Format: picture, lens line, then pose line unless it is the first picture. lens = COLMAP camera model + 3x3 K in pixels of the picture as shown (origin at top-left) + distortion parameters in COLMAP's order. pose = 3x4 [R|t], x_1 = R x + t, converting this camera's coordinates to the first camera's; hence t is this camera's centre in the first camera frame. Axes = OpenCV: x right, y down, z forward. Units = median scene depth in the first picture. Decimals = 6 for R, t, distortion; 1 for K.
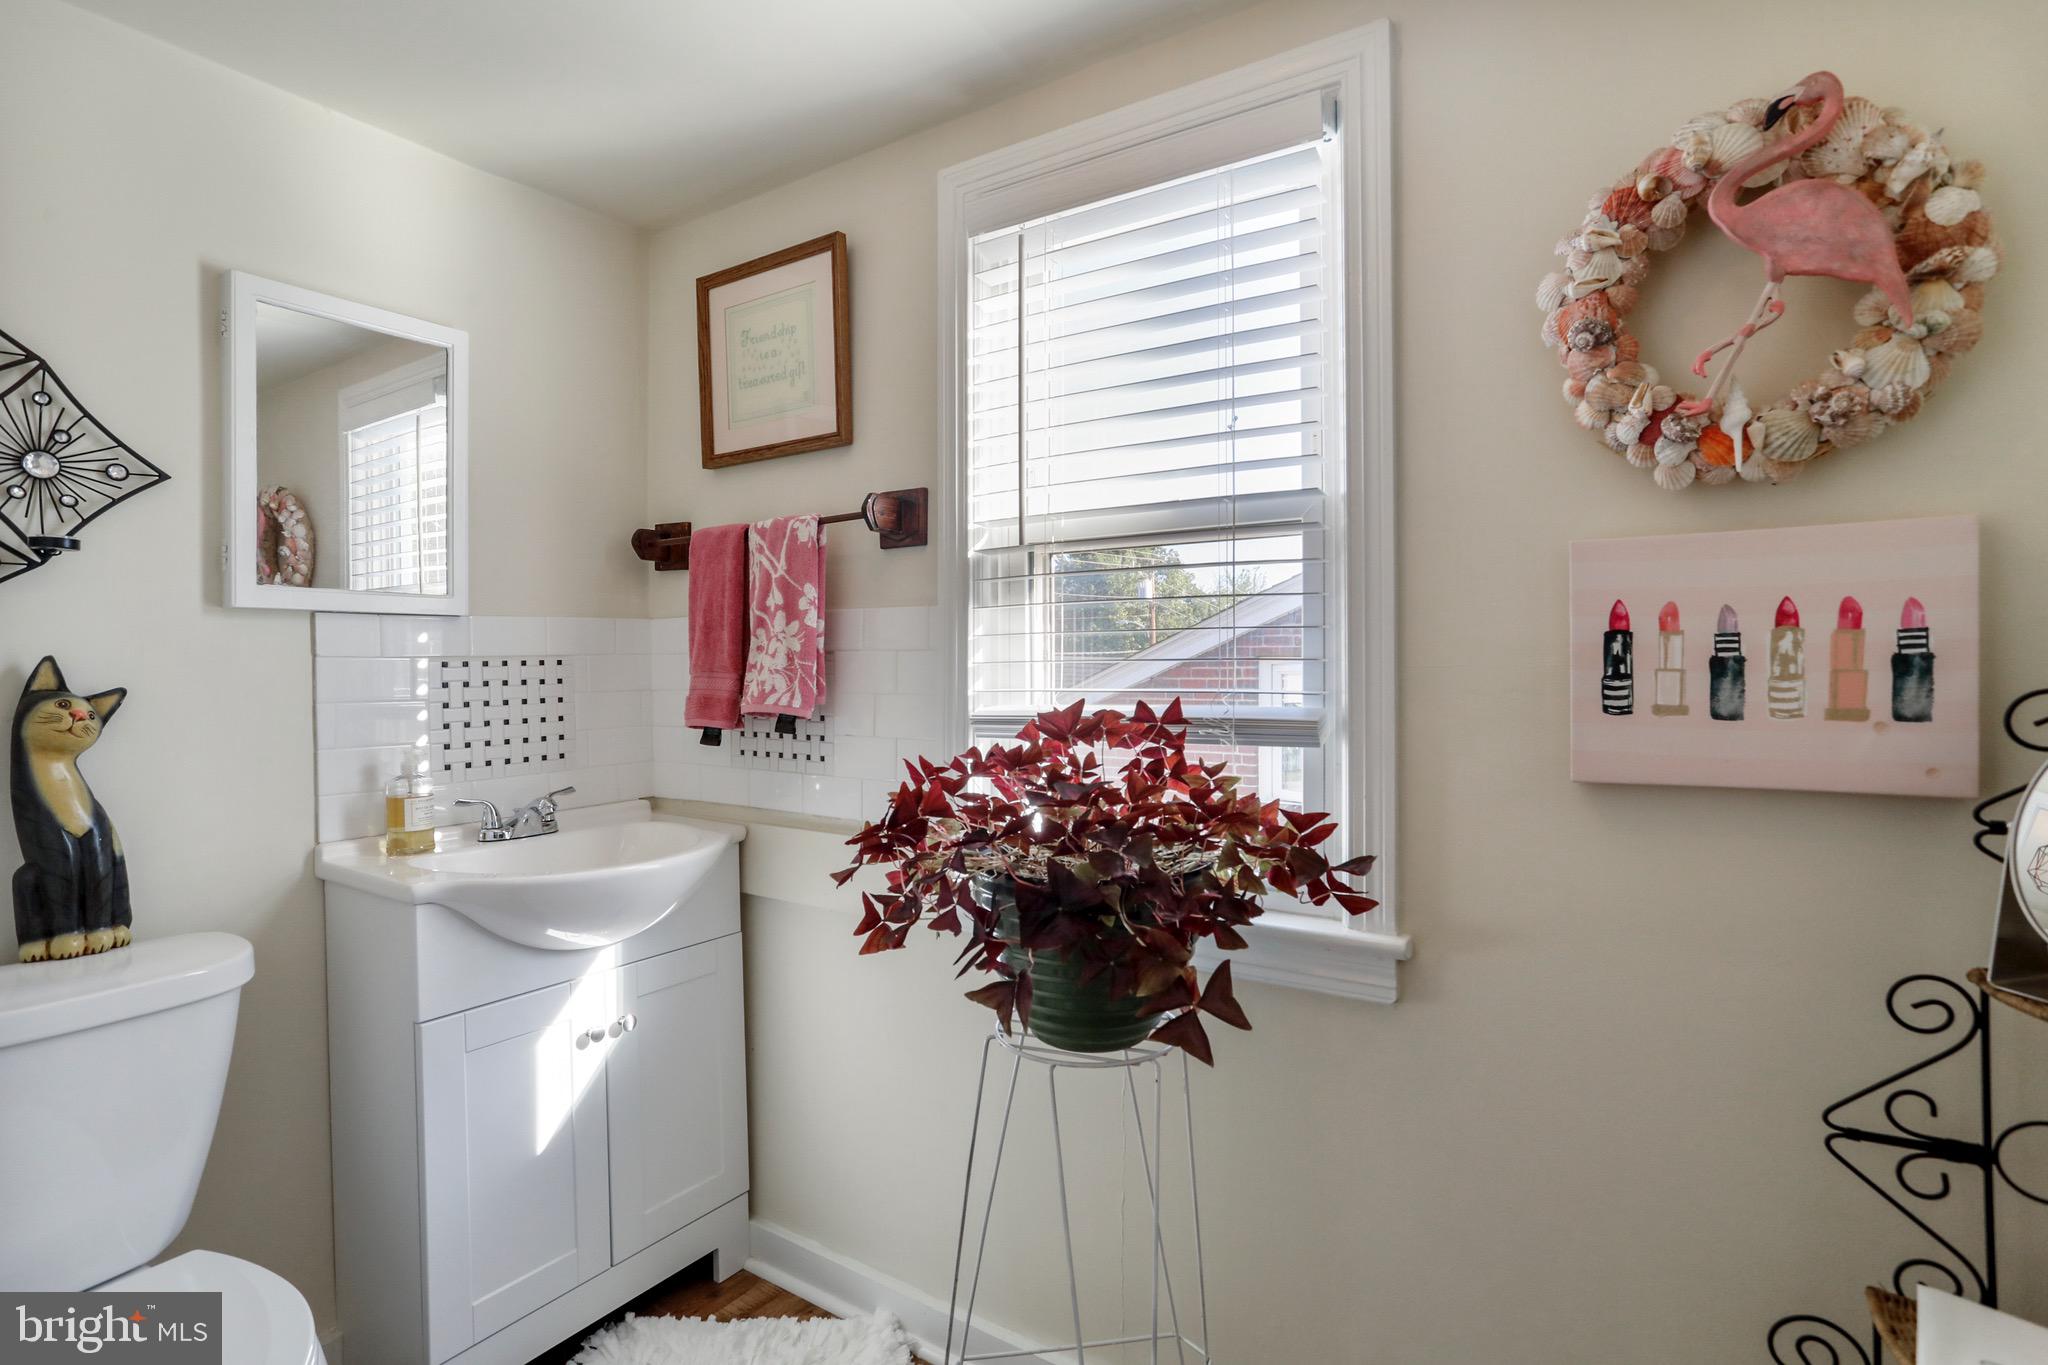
lens RADIAL K [[1023.6, 0, 1027.6], [0, 1023.6, 685.4], [0, 0, 1]] dist [-0.049545, 0.020593]
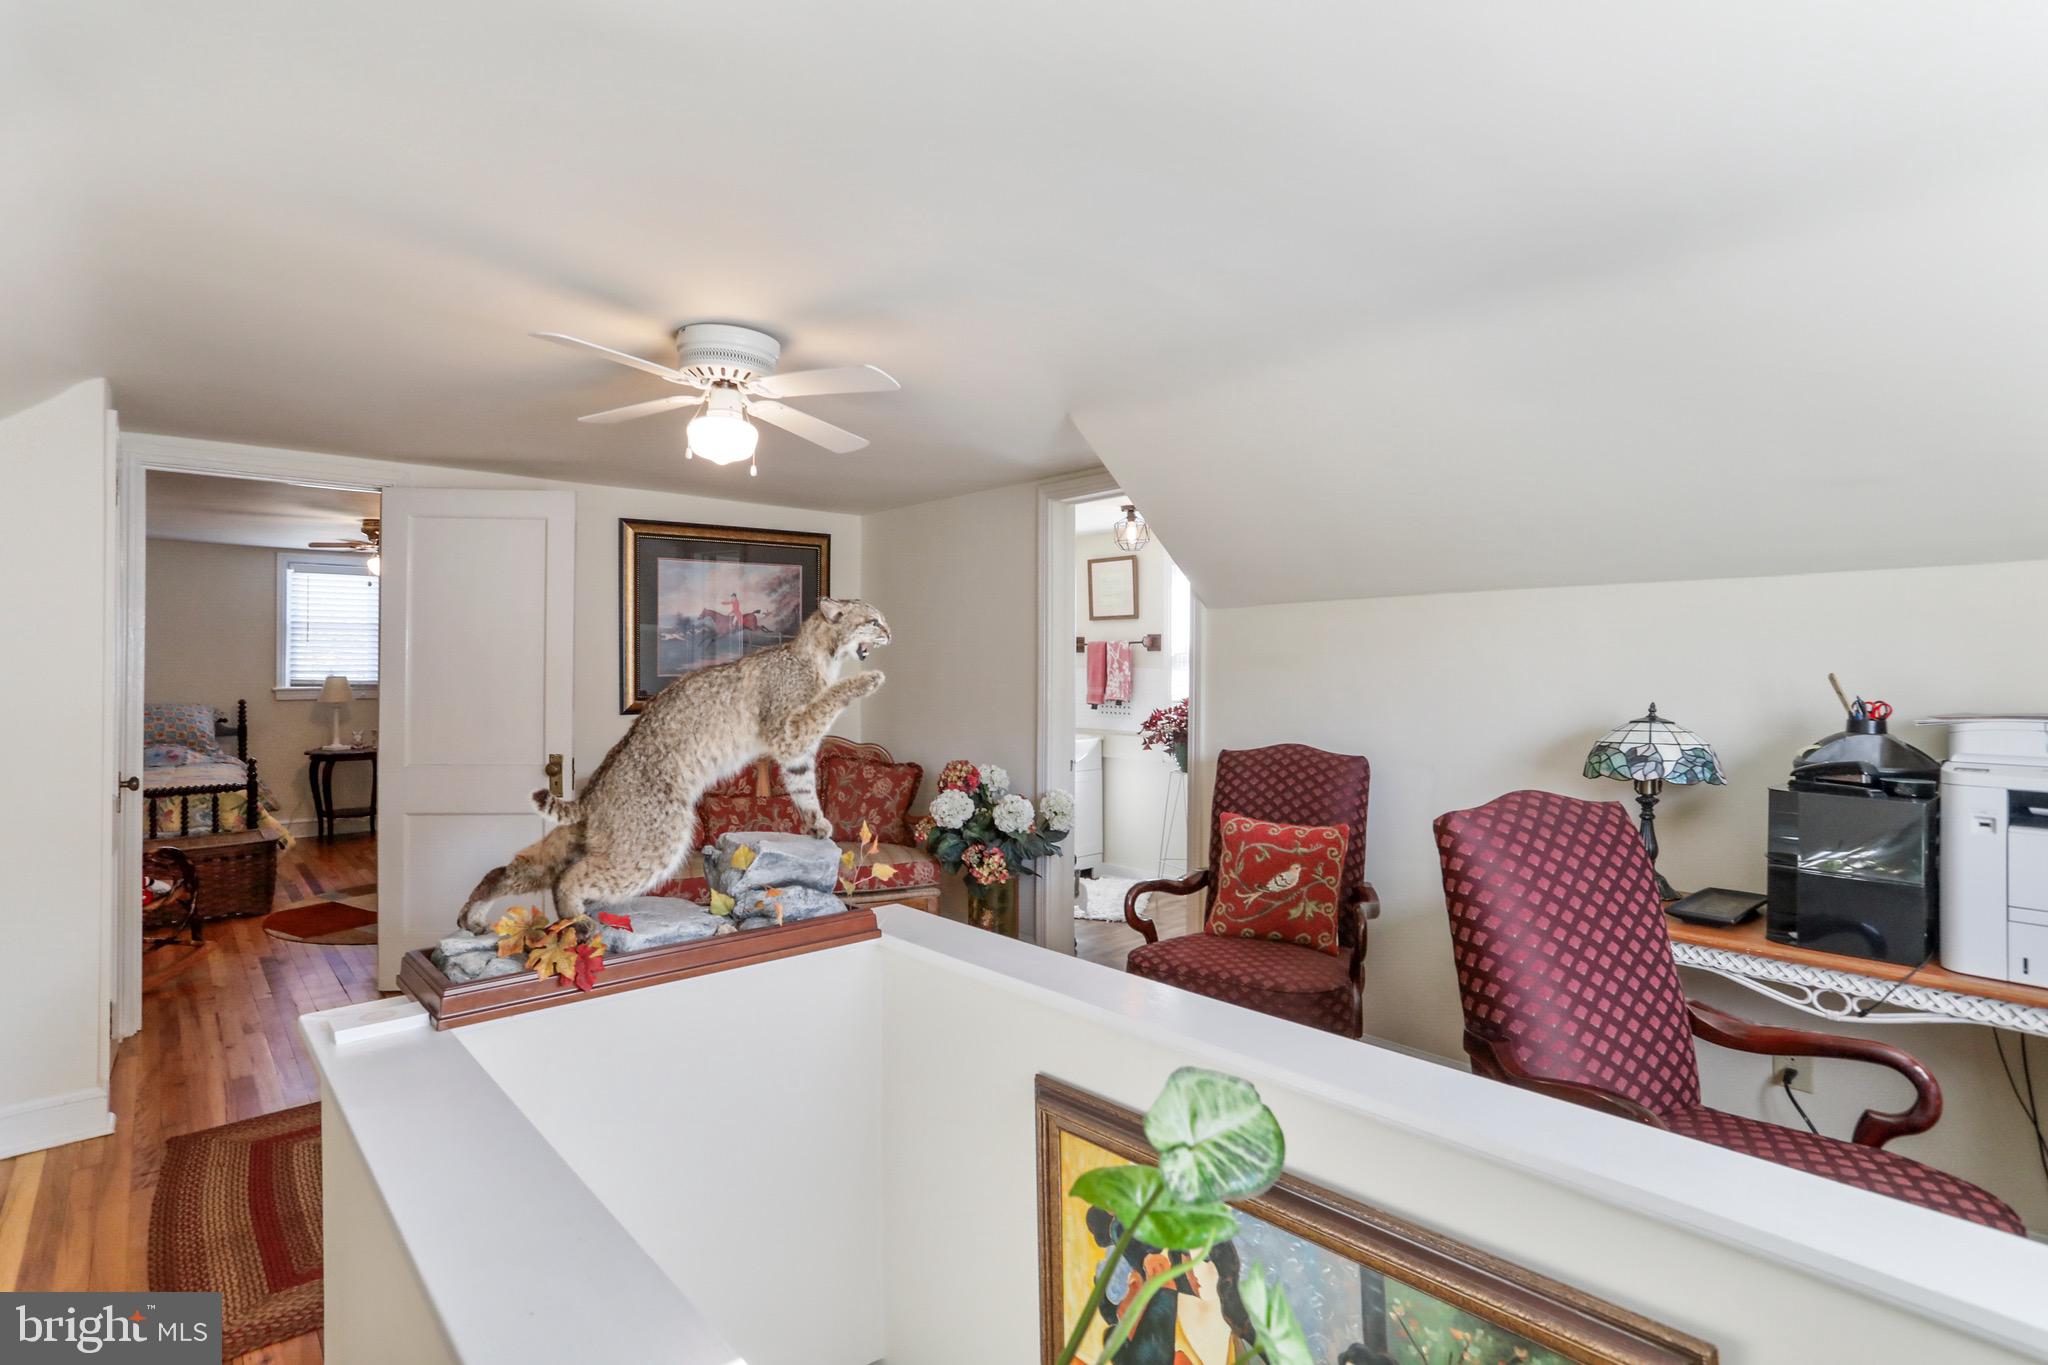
lens RADIAL K [[1023.6, 0, 1027.1], [0, 1023.6, 670.1], [0, 0, 1]] dist [-0.049545, 0.020593]
pose [[0.968126, 0.004737, -0.250419, 0.309052], [-0.006526, 0.999959, -0.006315, -0.046163], [0.250378, 0.007748, 0.968117, -2.298684]]
